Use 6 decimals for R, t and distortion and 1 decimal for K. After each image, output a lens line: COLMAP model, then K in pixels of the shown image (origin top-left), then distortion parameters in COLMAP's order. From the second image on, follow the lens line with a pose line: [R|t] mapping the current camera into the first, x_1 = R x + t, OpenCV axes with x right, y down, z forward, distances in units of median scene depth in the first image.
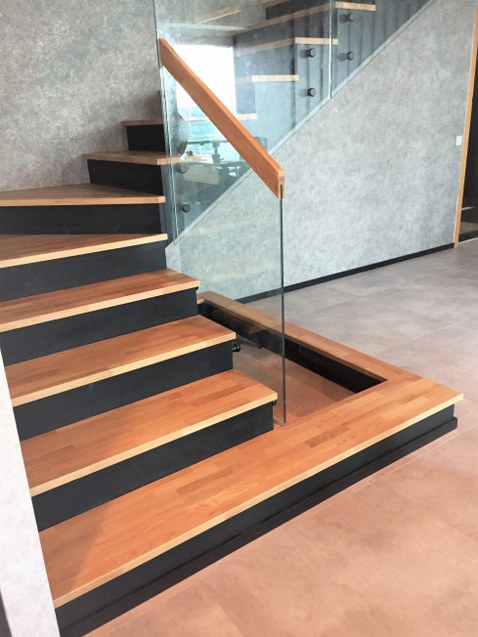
lens RADIAL K [[543.3, 0, 237.6], [0, 543.3, 316.5], [0, 0, 1]] dist [0.038299, -0.004598]
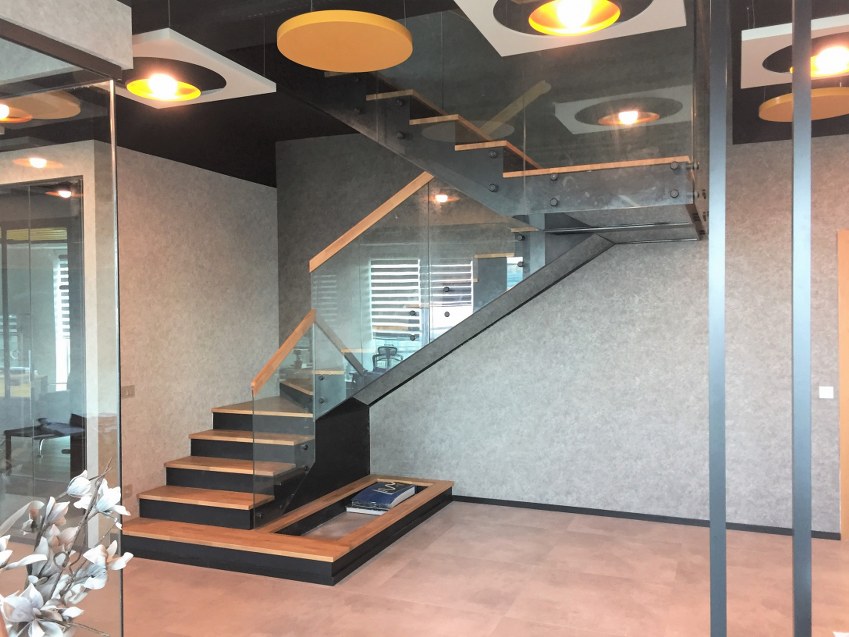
lens RADIAL K [[724.1, 0, 424.5], [0, 724.1, 318.5], [0, 0, 1]] dist [0.038299, -0.004598]
pose [[0.536367, 0.051031, -0.842441, 1.484964], [-0.301761, 0.943783, -0.134956, -0.181779], [0.788195, 0.326602, 0.521613, 0.020592]]
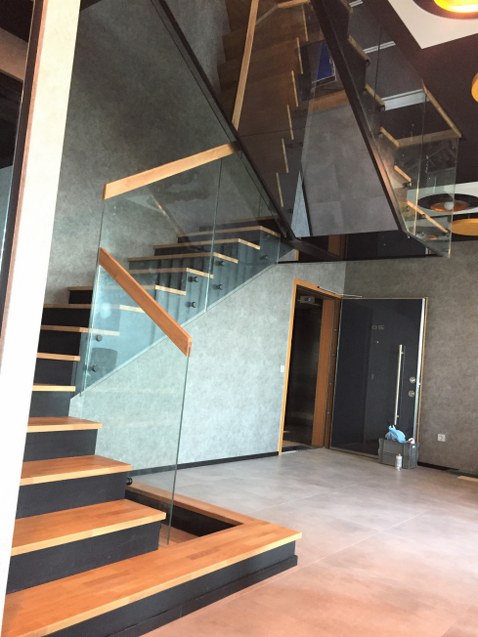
lens RADIAL K [[543.3, 0, 237.6], [0, 543.3, 316.5], [0, 0, 1]] dist [0.038299, -0.004598]
pose [[0.944082, 0.161945, 0.287198, -0.127755], [-0.029686, 0.909275, -0.415137, 0.156401], [-0.328371, 0.383397, 0.863237, -0.176973]]
